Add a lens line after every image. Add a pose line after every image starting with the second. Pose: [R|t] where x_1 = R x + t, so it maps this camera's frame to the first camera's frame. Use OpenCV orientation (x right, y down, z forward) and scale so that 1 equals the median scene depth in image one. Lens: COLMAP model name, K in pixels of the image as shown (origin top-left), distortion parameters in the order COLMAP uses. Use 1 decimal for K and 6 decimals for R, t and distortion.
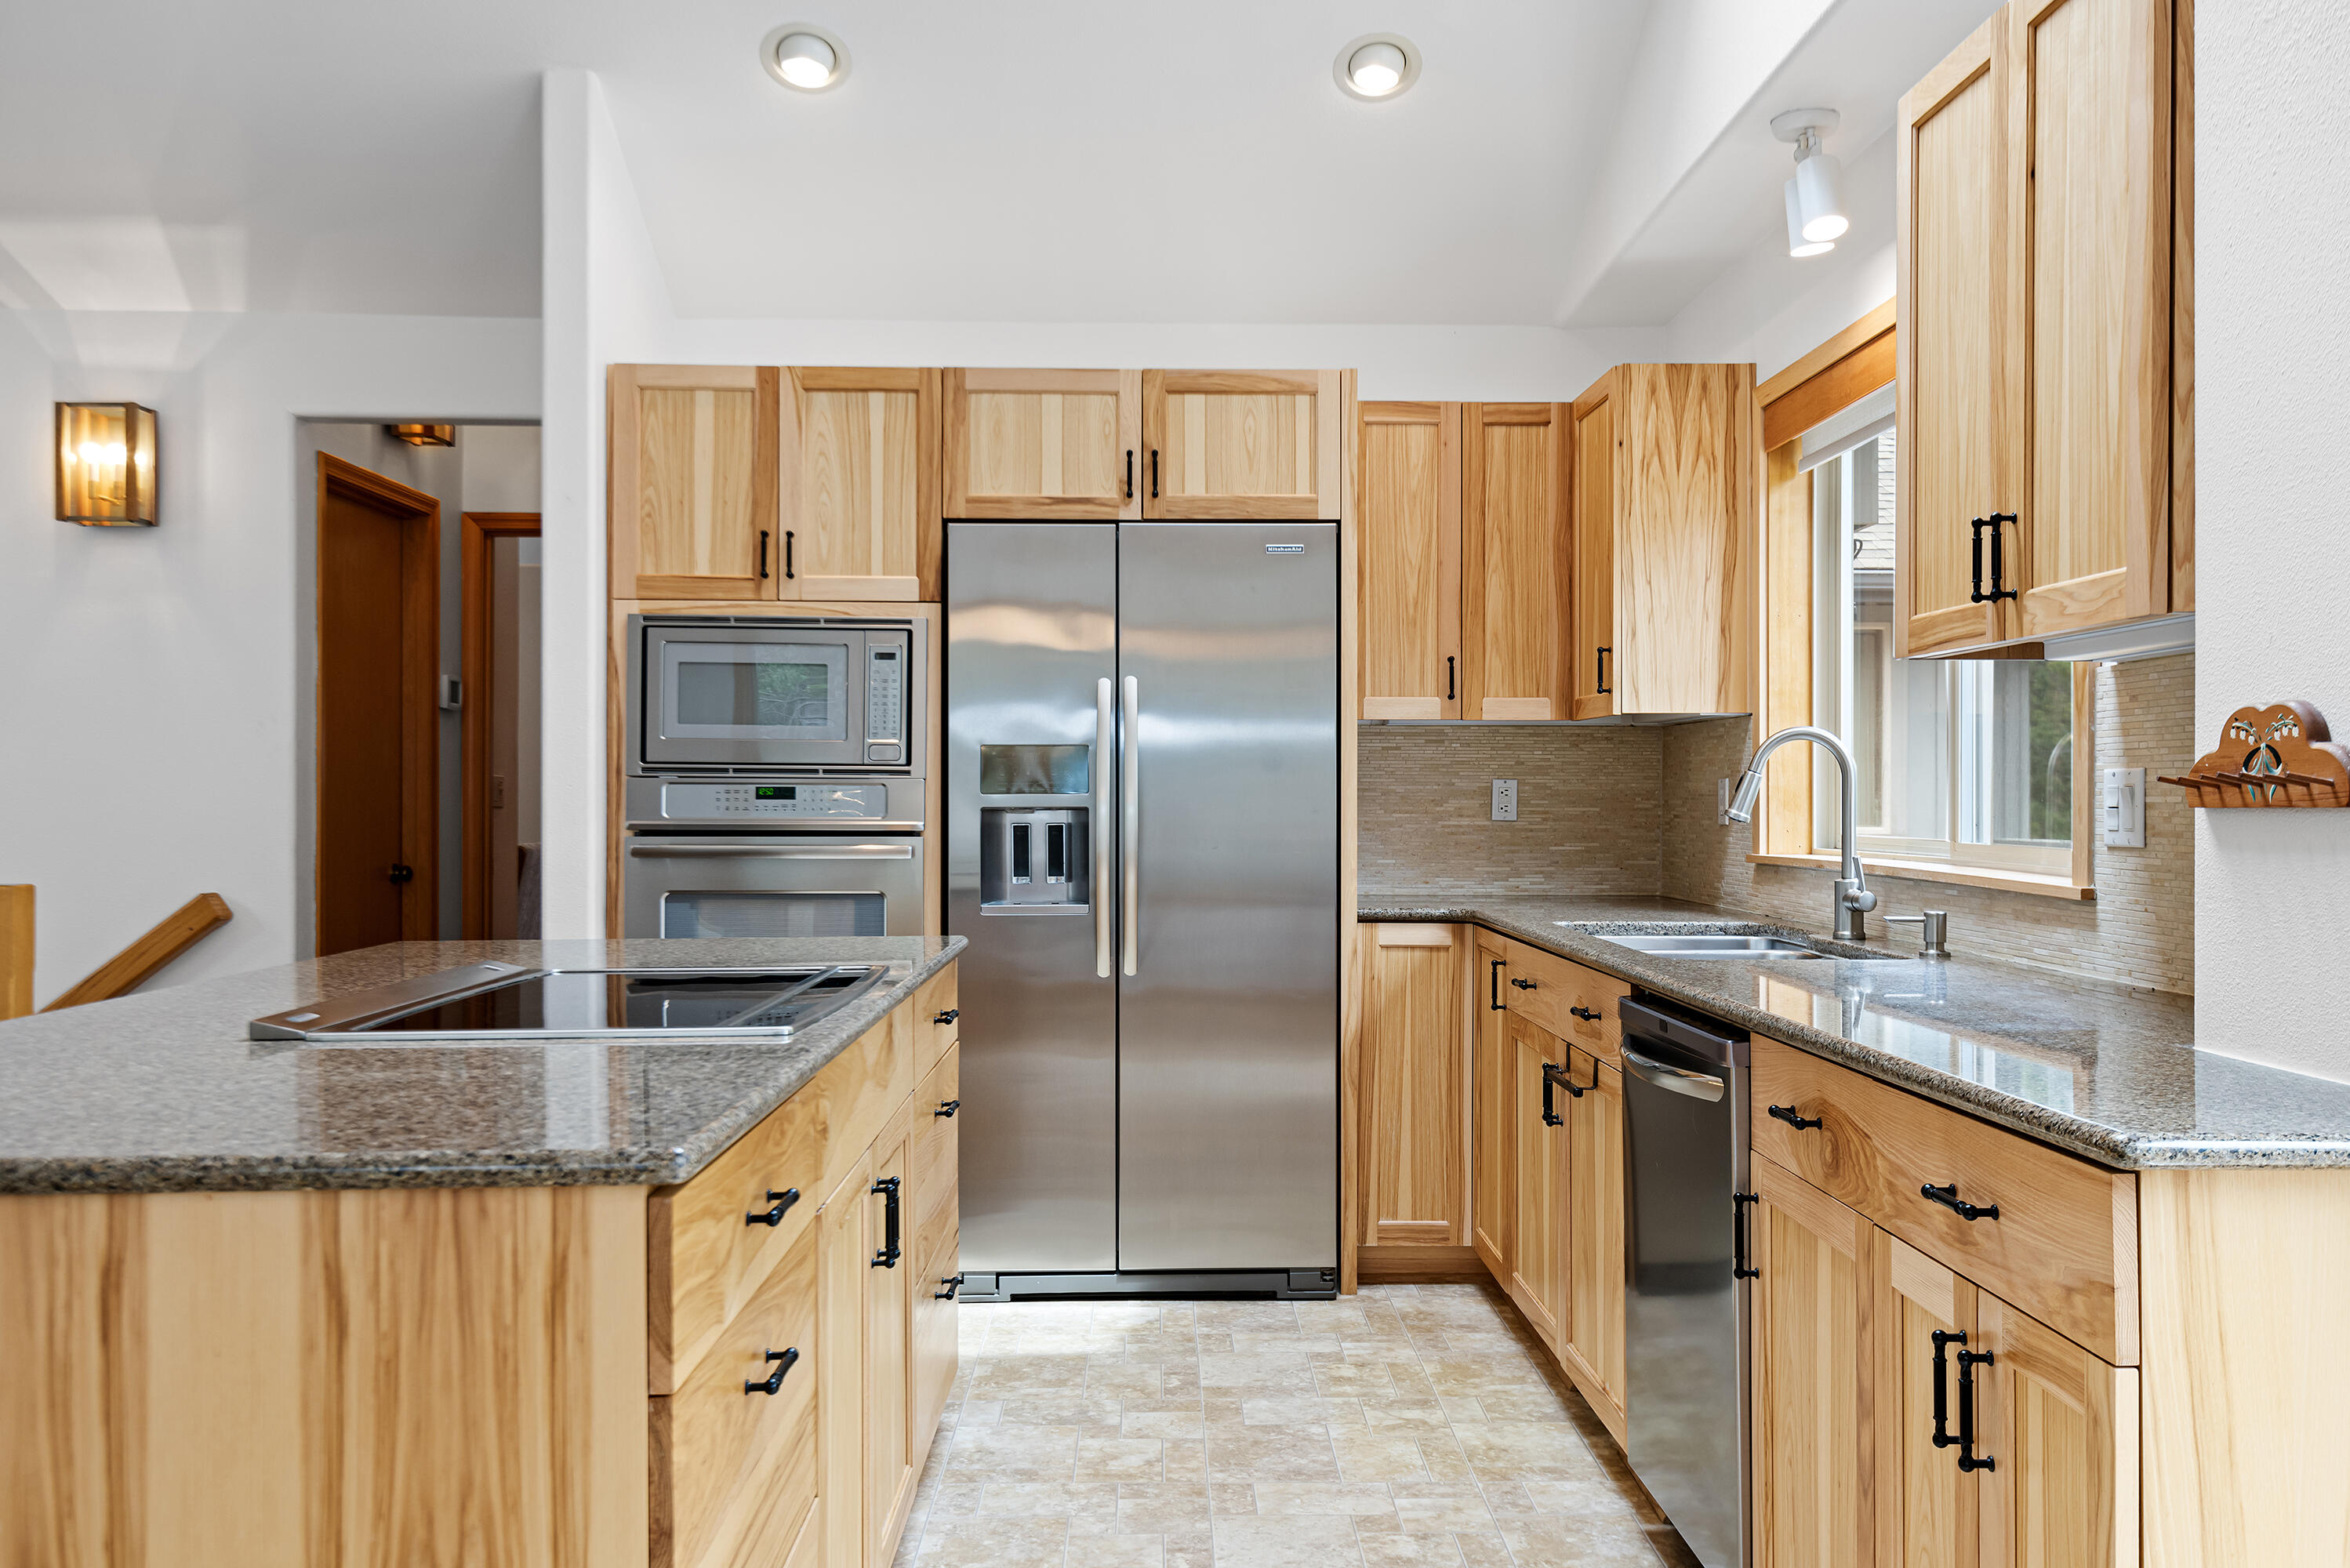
lens RADIAL K [[1884.9, 0, 1175.0], [0, 1884.9, 784.0], [0, 0, 1]] dist [0.040041, -0.007794]
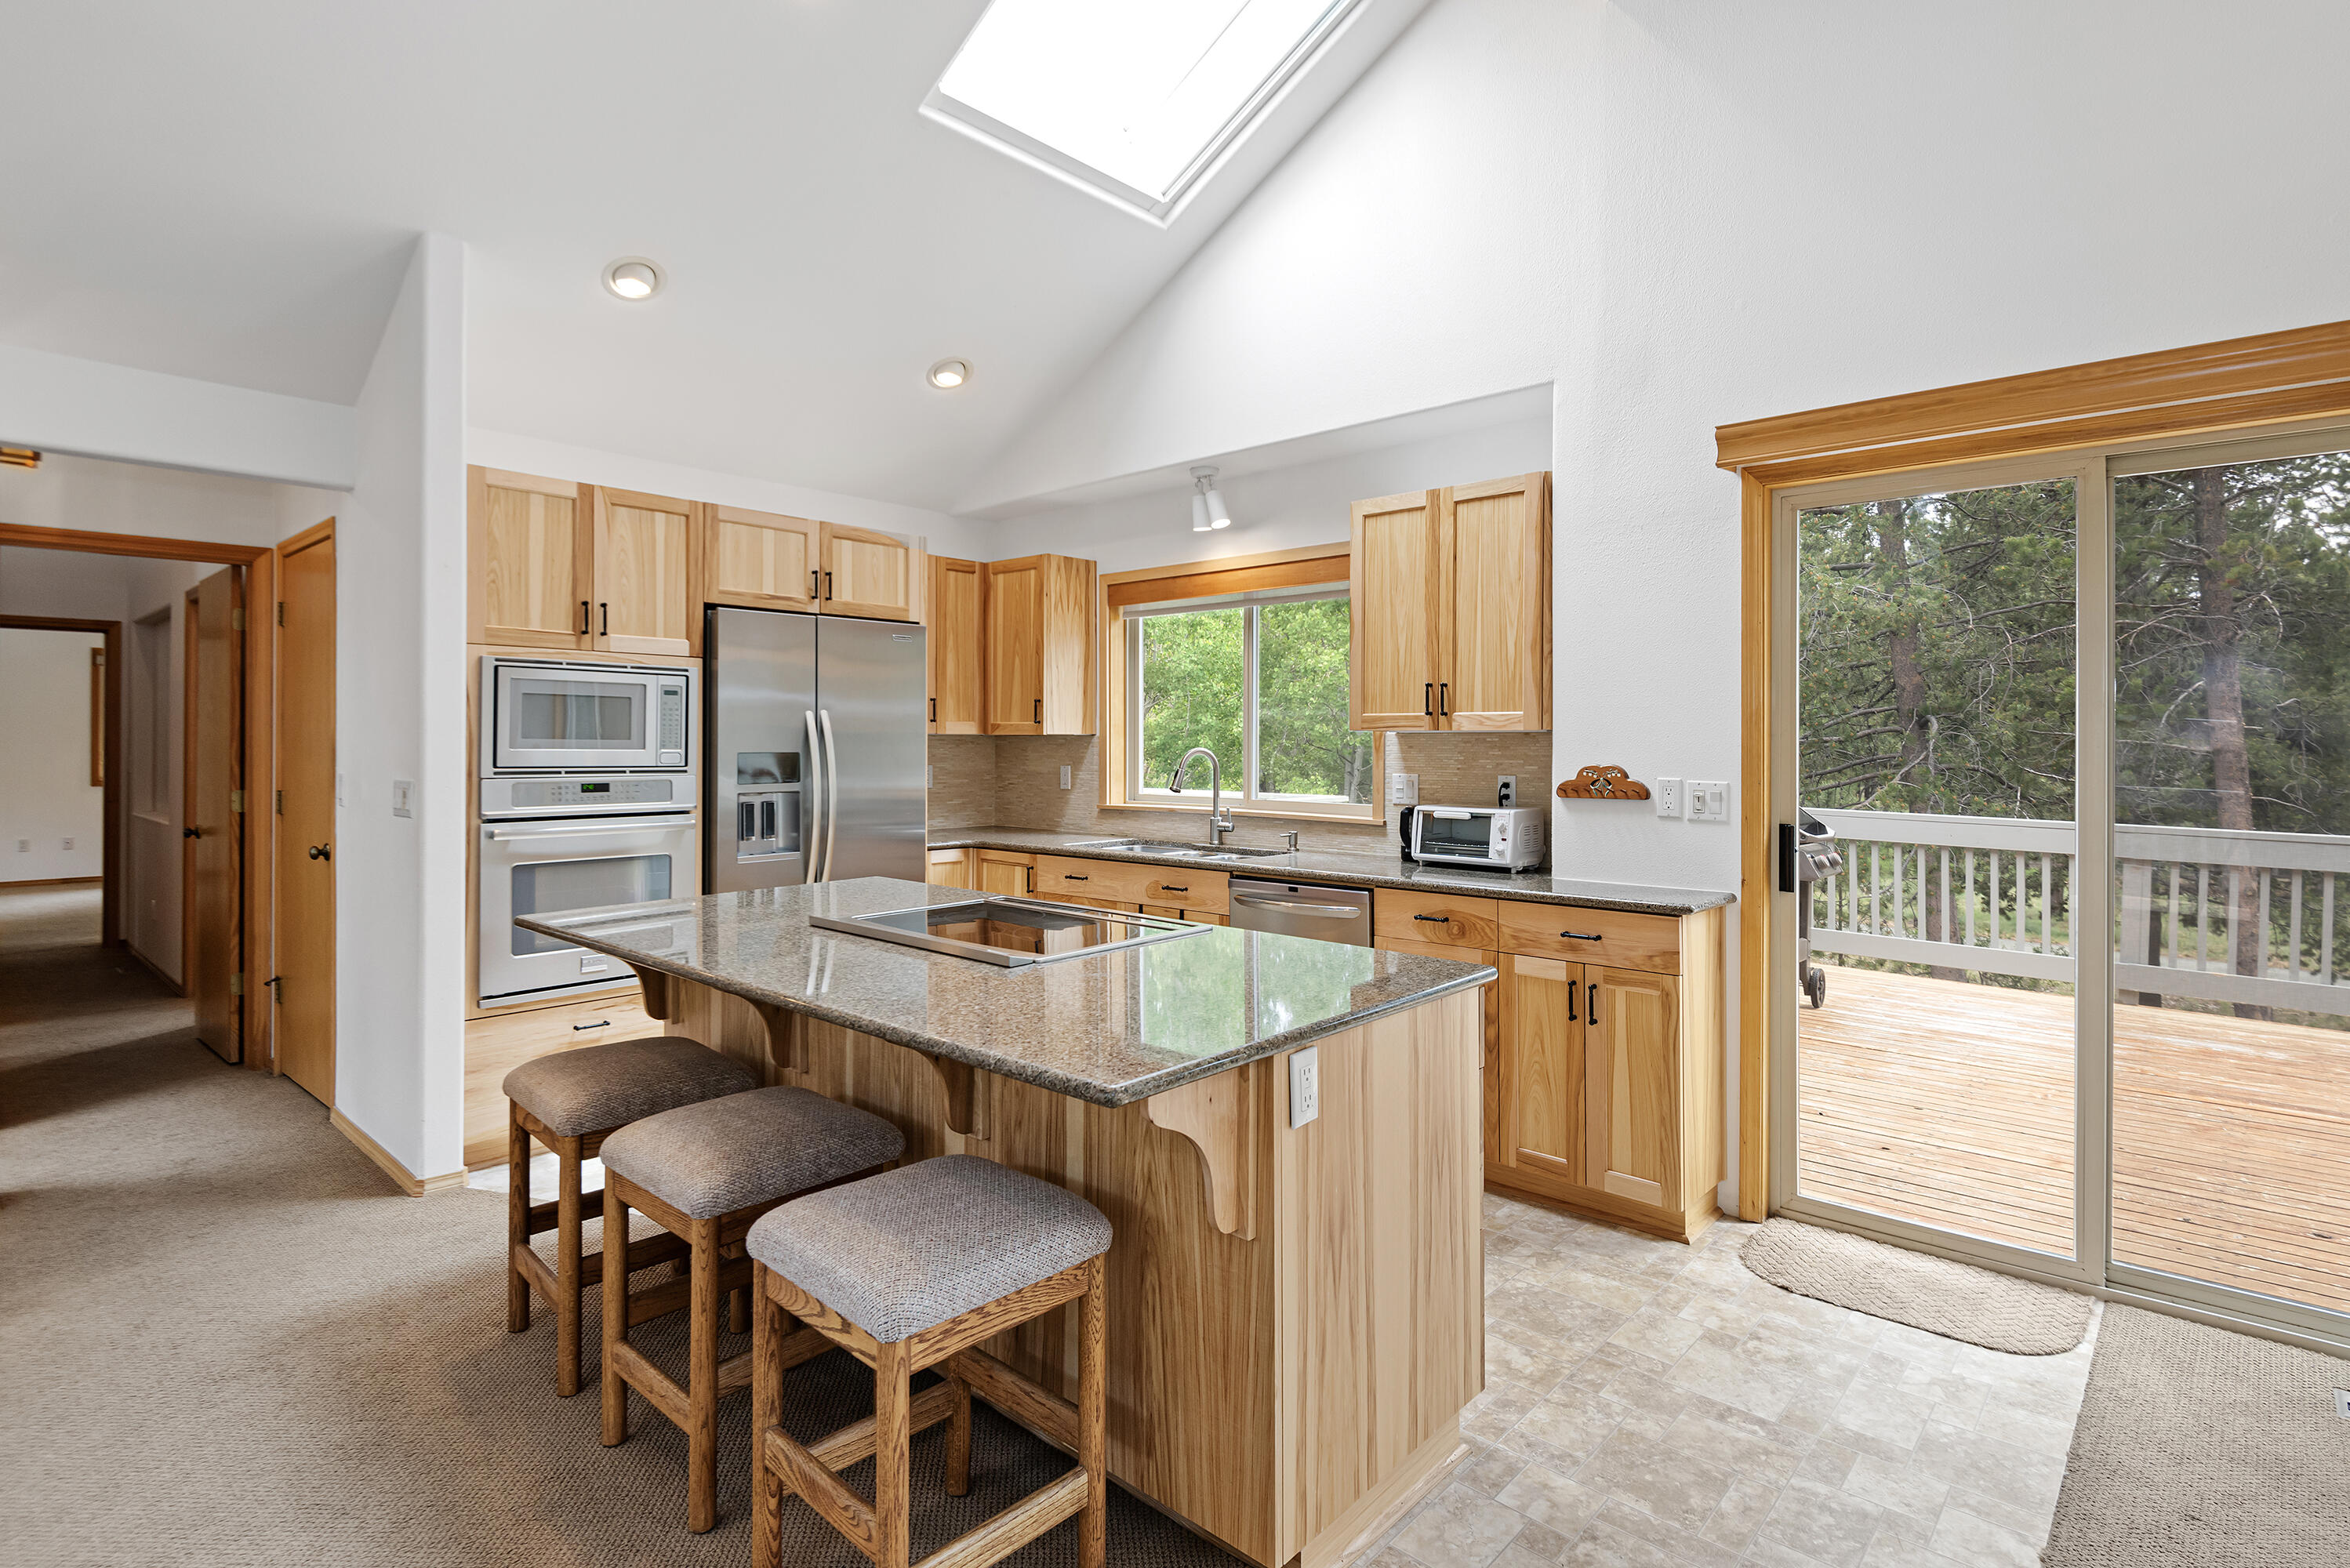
lens RADIAL K [[1175.1, 0, 1174.8], [0, 1175.1, 735.8], [0, 0, 1]] dist [0.042197, -0.000099]
pose [[0.691362, 0.004779, 0.722493, -0.546990], [-0.006458, 0.999979, -0.000434, -0.036078], [-0.722480, -0.004366, 0.691378, 0.073043]]
